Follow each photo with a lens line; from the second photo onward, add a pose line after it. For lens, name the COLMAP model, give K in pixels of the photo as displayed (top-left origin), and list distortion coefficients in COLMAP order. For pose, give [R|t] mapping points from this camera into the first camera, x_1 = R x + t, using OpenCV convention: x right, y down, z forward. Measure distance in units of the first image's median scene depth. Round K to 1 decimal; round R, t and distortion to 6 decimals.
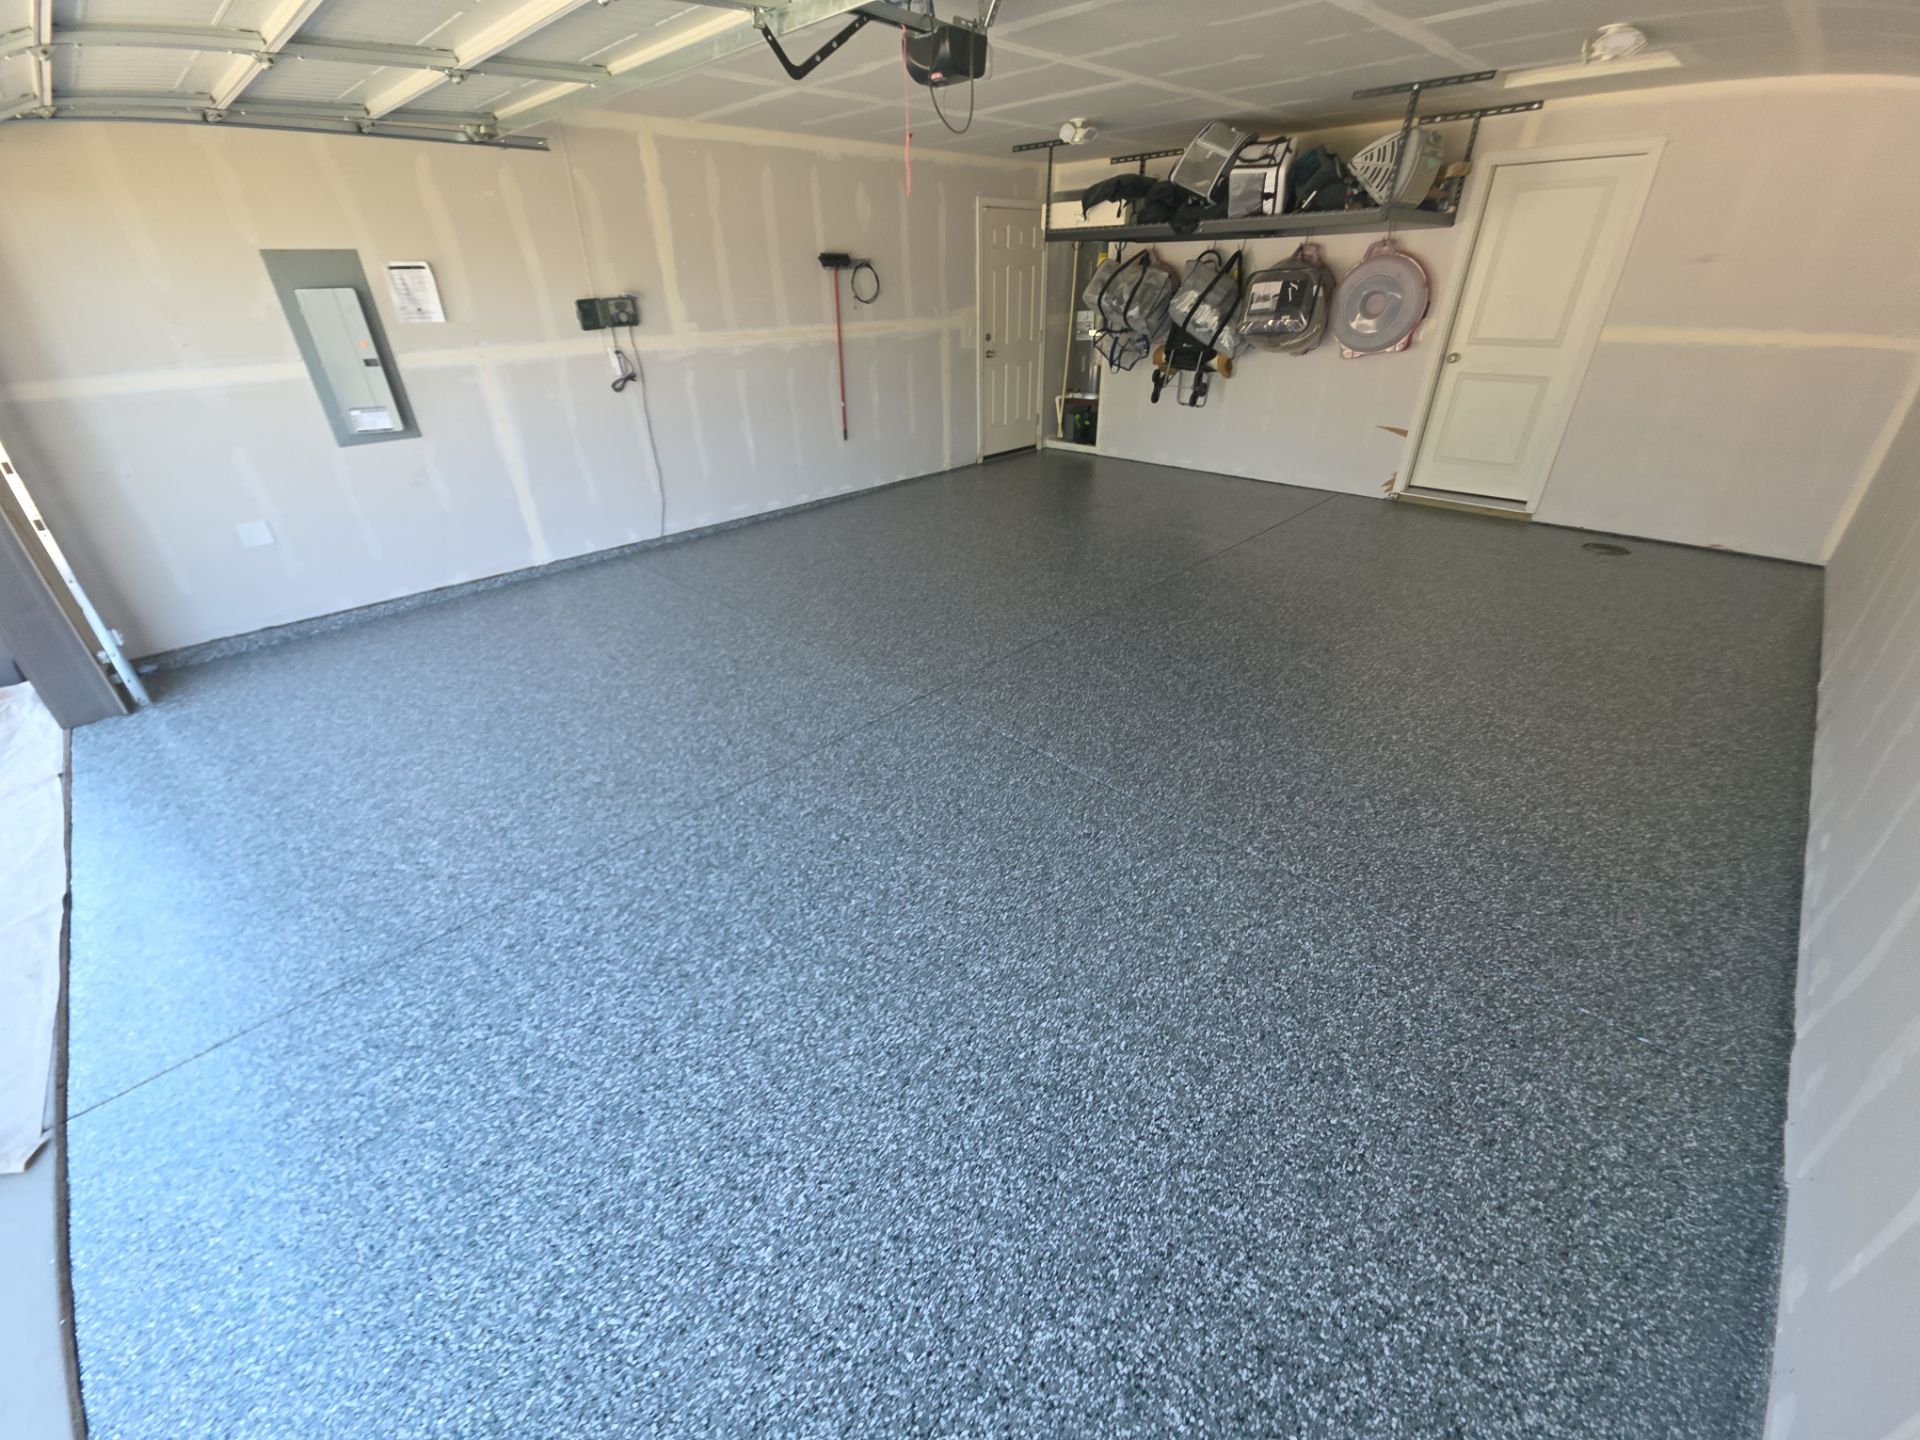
lens RADIAL K [[764.7, 0, 954.3], [0, 764.7, 713.4], [0, 0, 1]] dist [0.001091, -0.002525]
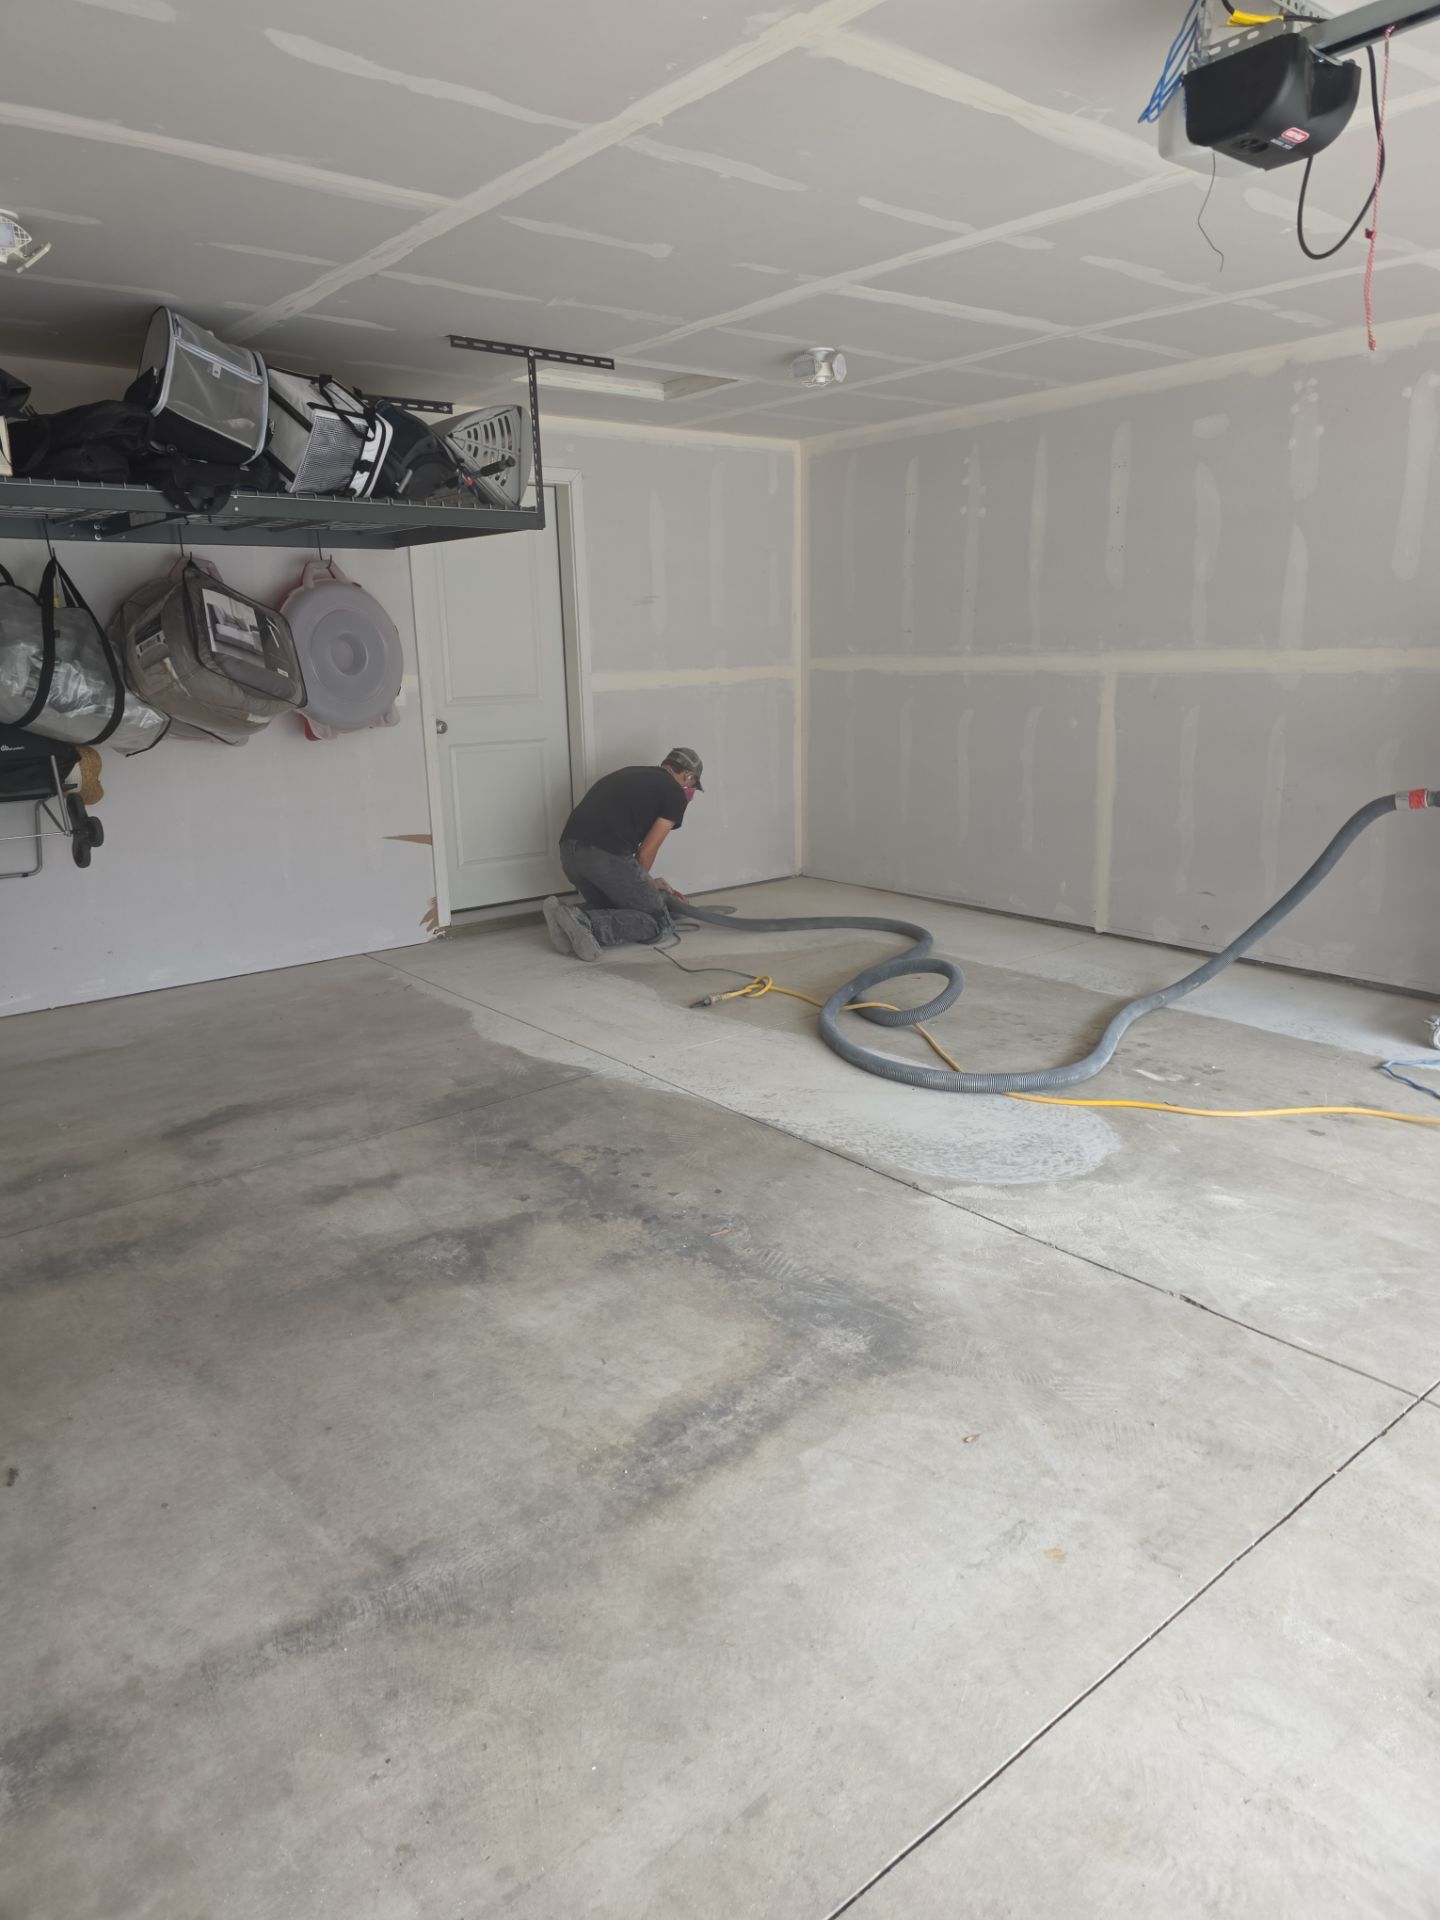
lens RADIAL K [[1267.6, 0, 718.4], [0, 1267.6, 942.6], [0, 0, 1]] dist [0.009620, -0.002667]
pose [[0.101965, -0.215625, 0.971138, -0.415971], [0.506713, 0.851348, 0.135825, -0.309880], [-0.856064, 0.478239, 0.196067, 0.622003]]
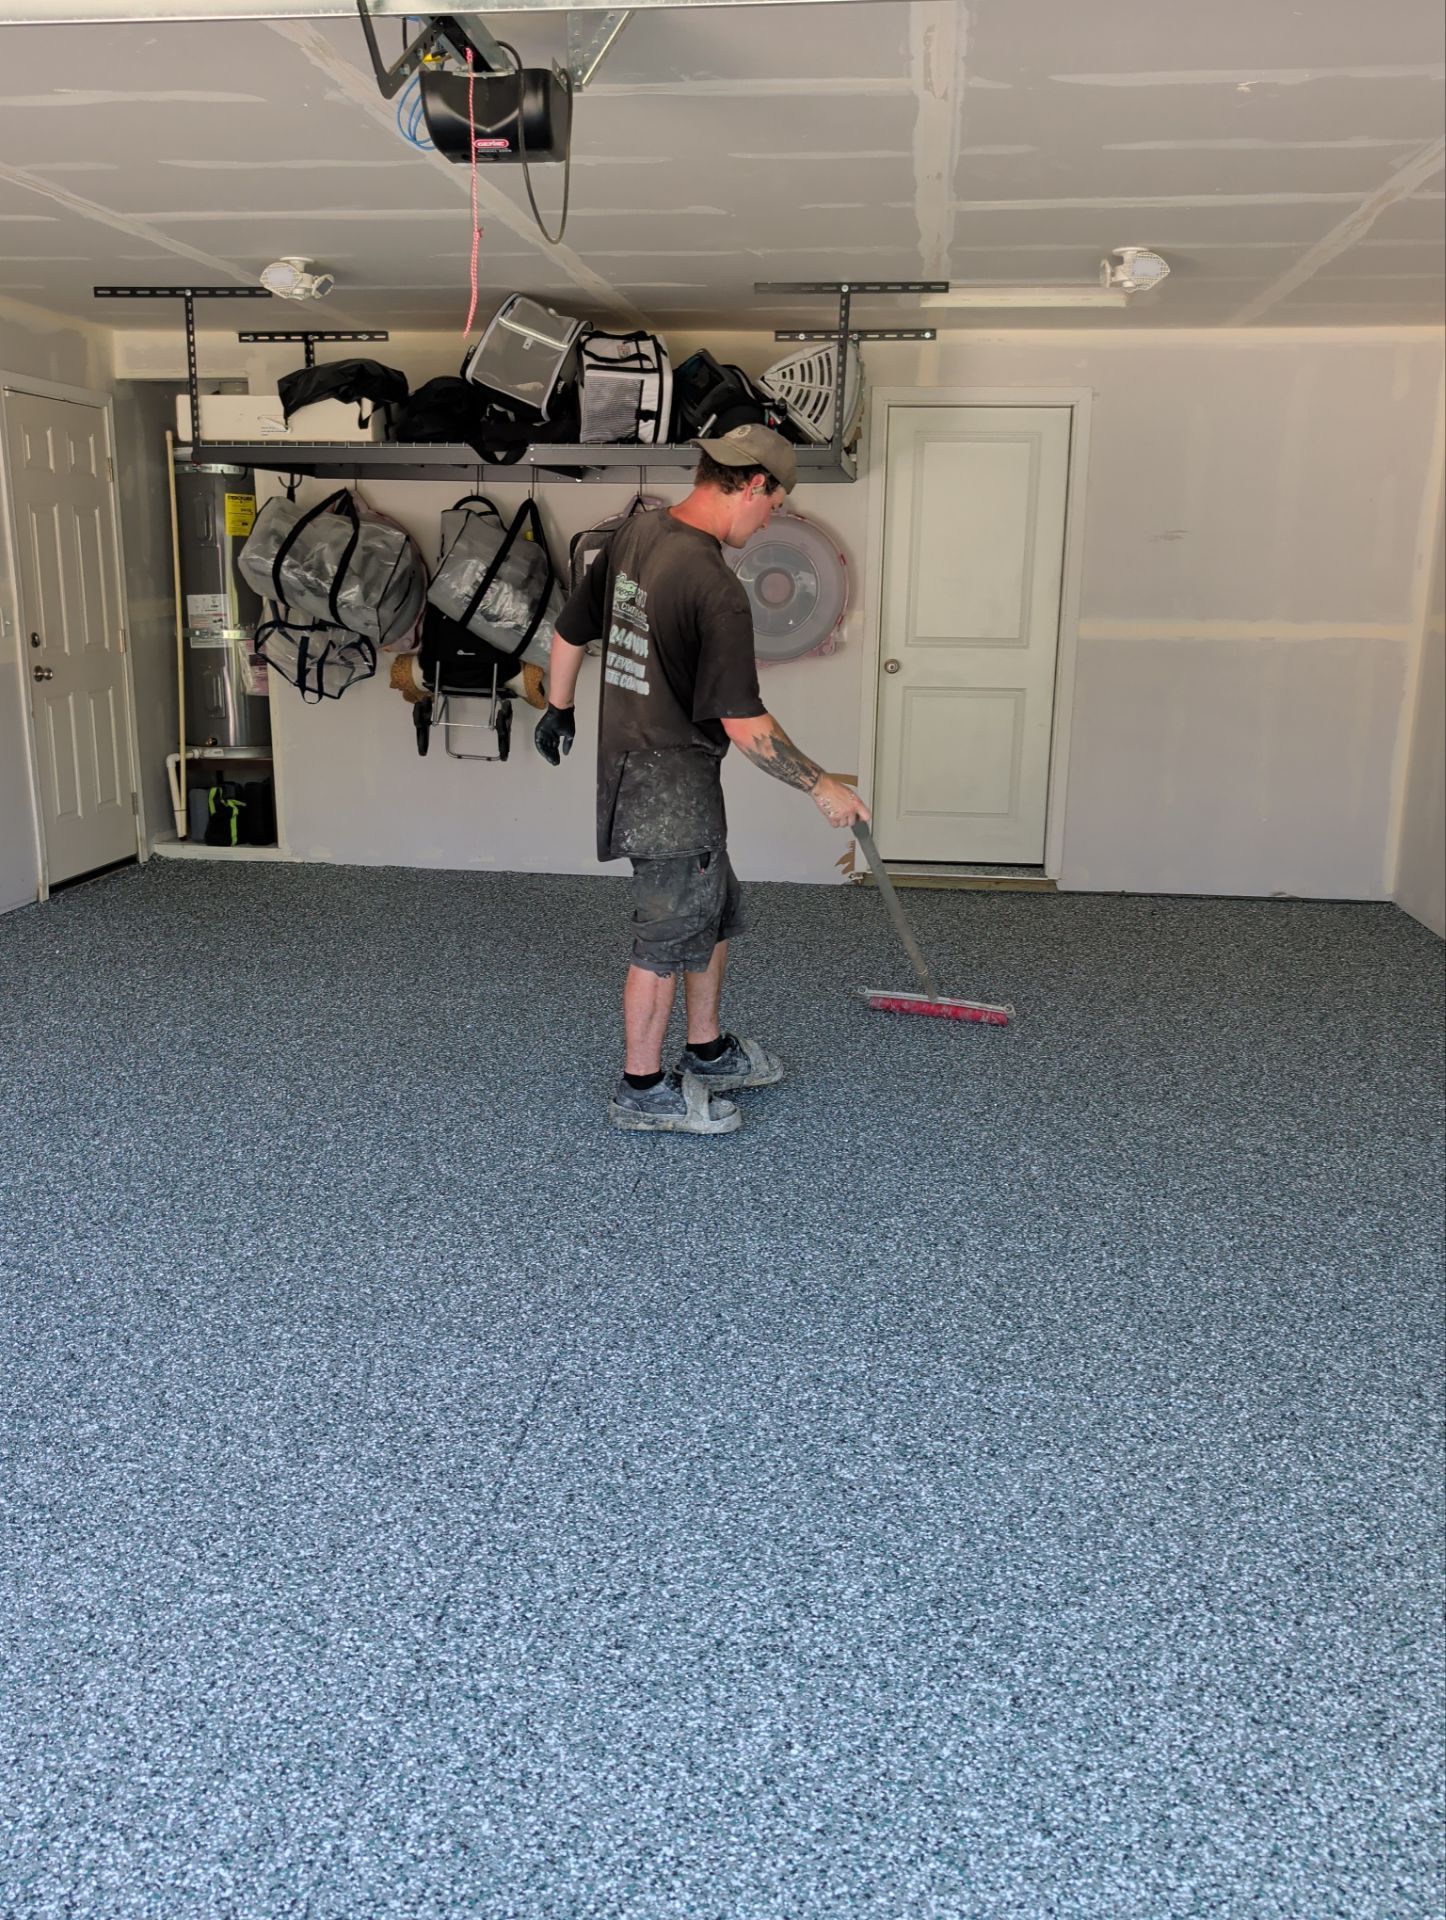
lens RADIAL K [[1592.3, 0, 718.5], [0, 1592.3, 951.8], [0, 0, 1]] dist [0.005143, -0.013082]
pose [[0.792624, -0.114108, 0.598938, -0.273649], [0.275374, 0.943430, -0.184685, -0.029105], [-0.543982, 0.311318, 0.779208, 0.105278]]
